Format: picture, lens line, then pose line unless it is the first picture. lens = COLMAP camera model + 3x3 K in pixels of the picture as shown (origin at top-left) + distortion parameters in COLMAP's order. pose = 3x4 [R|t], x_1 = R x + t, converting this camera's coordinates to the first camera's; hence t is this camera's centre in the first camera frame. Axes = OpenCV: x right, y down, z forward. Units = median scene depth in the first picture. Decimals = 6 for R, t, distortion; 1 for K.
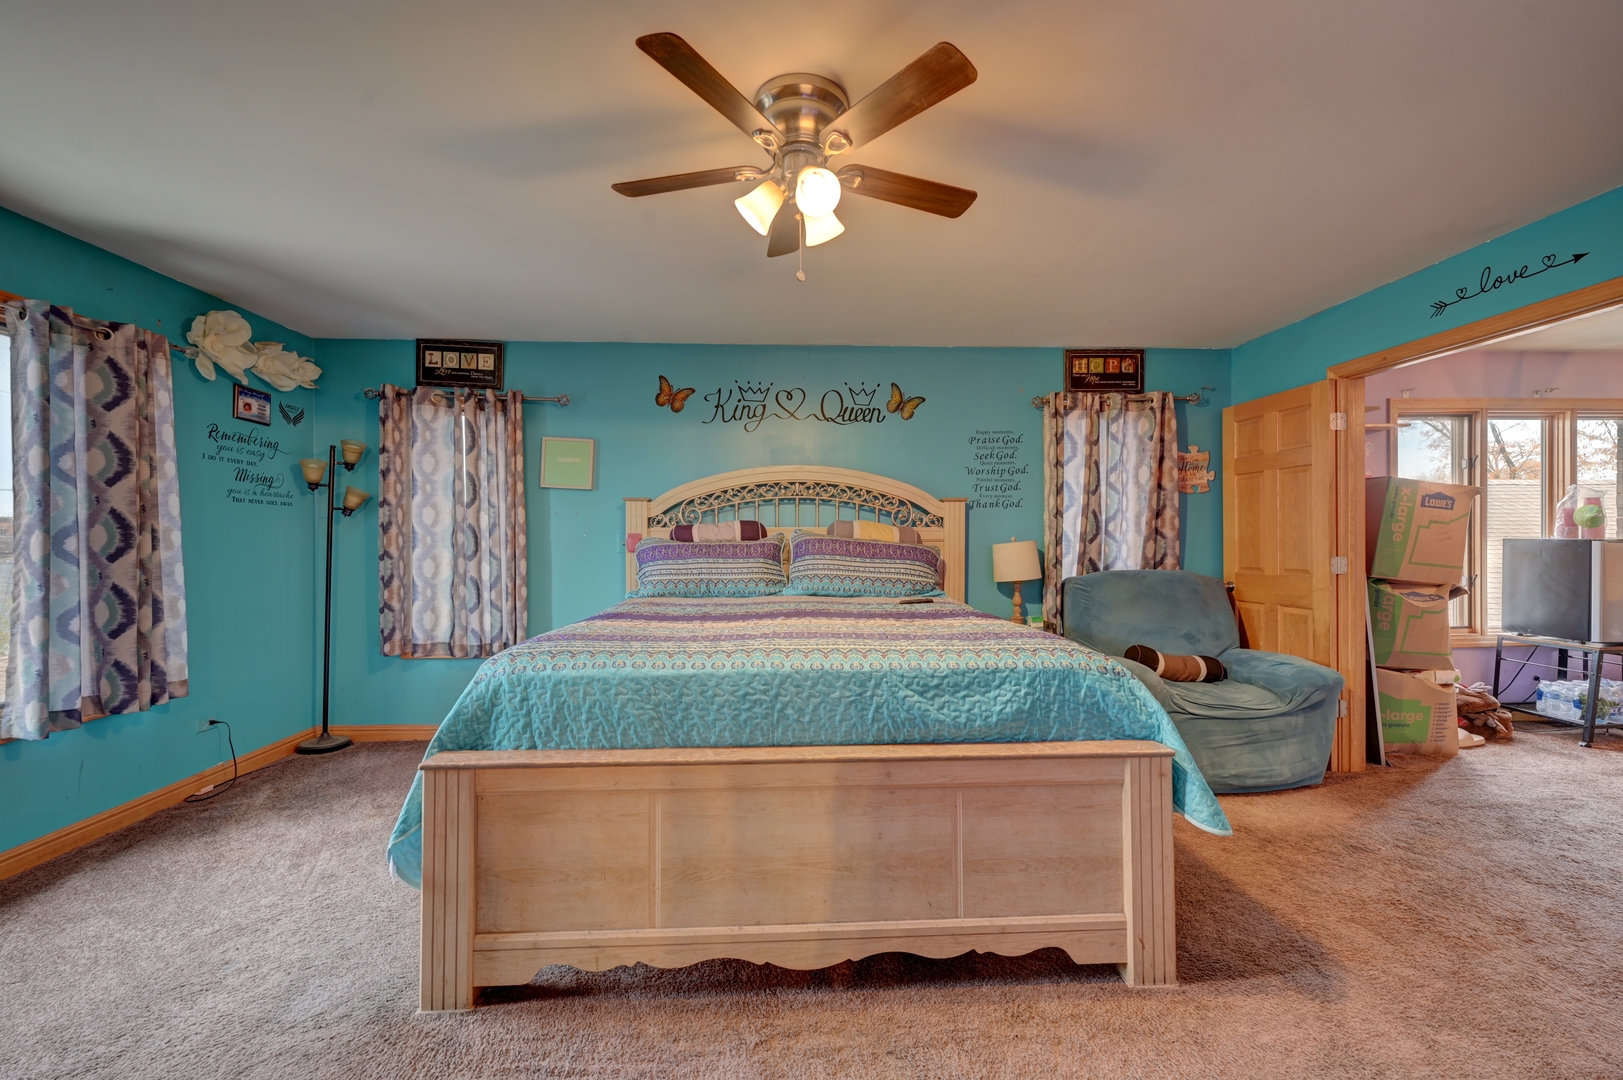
lens RADIAL K [[643.2, 0, 811.6], [0, 643.2, 540.9], [0, 0, 1]] dist [-0.002697, -0.000223]
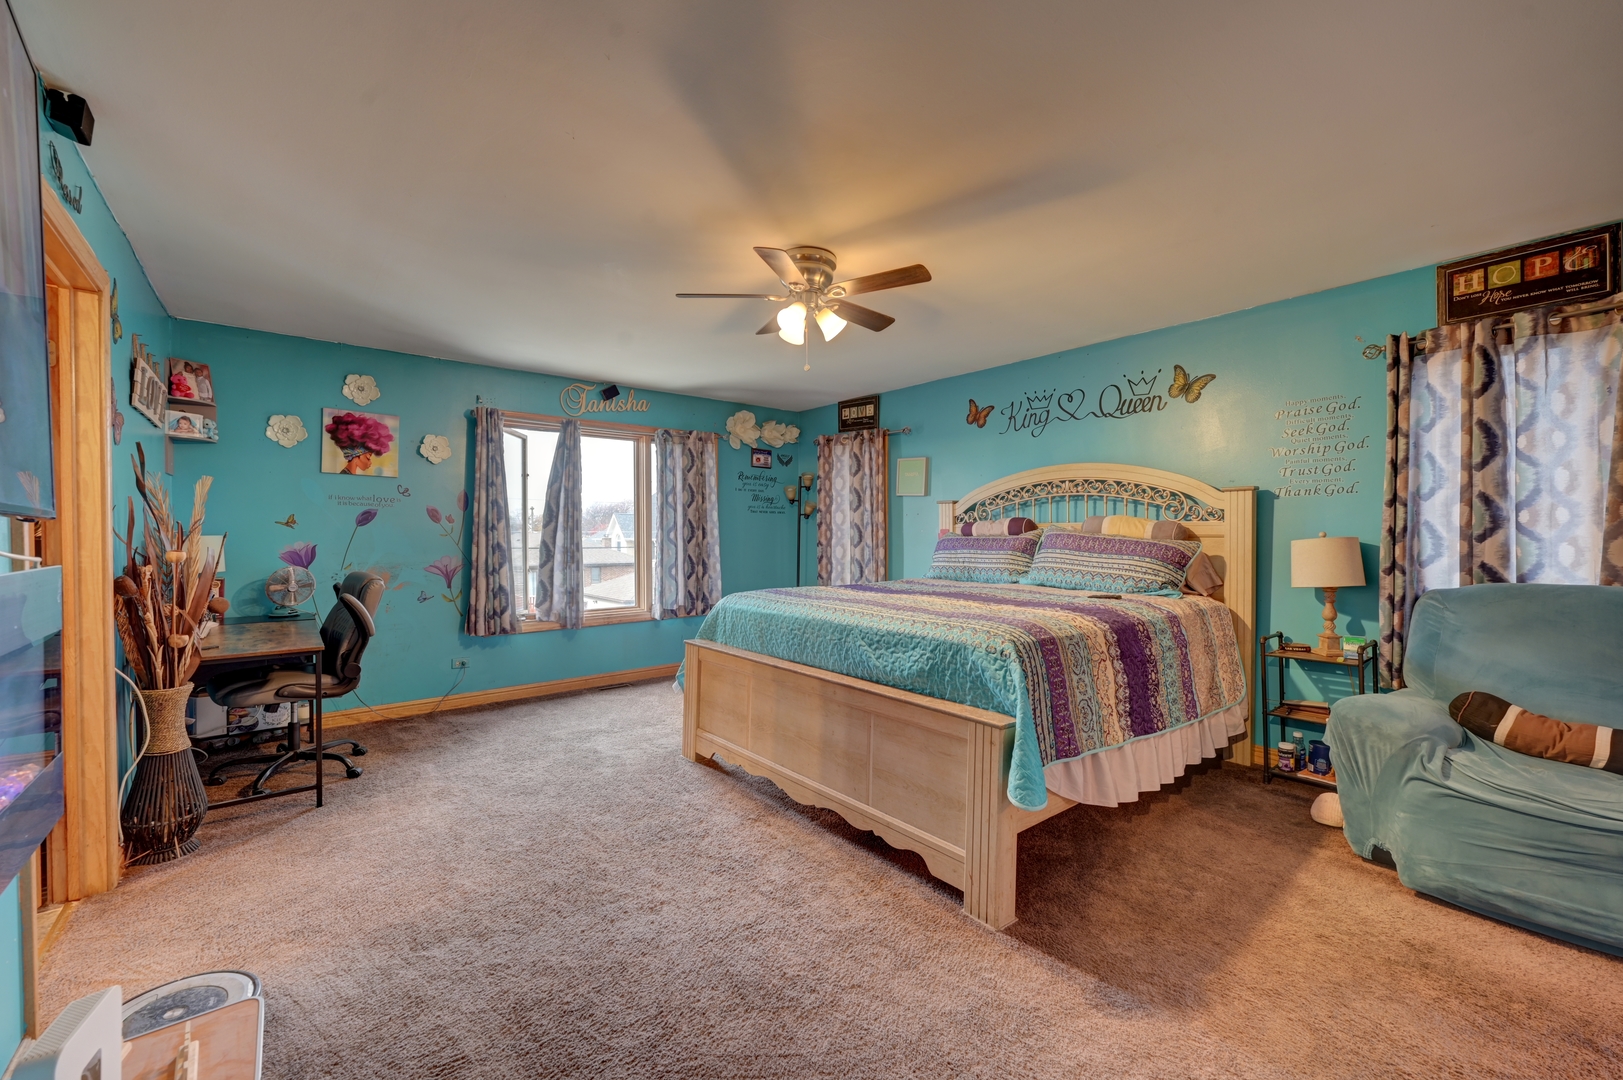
lens RADIAL K [[643.2, 0, 811.3], [0, 643.2, 540.2], [0, 0, 1]] dist [-0.002697, -0.000223]
pose [[0.600363, 0.011016, -0.799651, 0.634179], [-0.003343, 0.999931, 0.011265, -0.003374], [0.799720, -0.004090, 0.600359, 0.030868]]
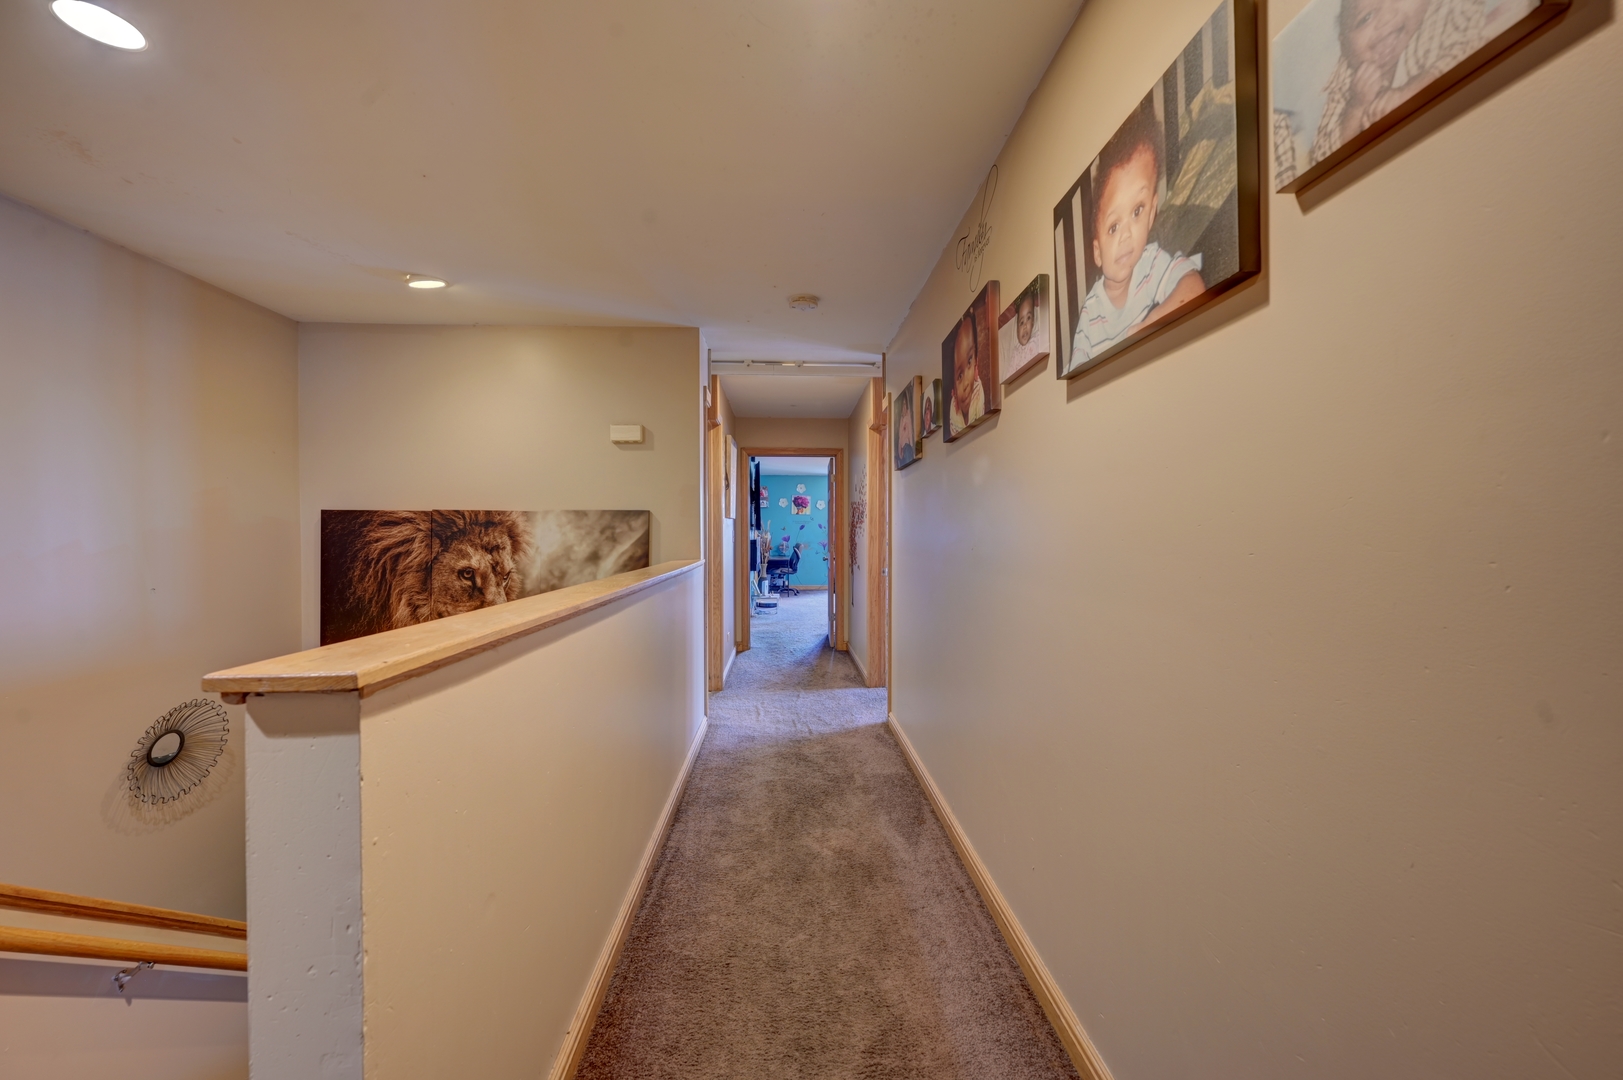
lens RADIAL K [[643.2, 0, 812.1], [0, 643.2, 532.6], [0, 0, 1]] dist [-0.002697, -0.000223]
pose [[-0.002887, 0.003540, -0.999990, 2.057131], [-0.002299, 0.999991, 0.003547, -0.008005], [0.999993, 0.002309, -0.002879, 0.104418]]
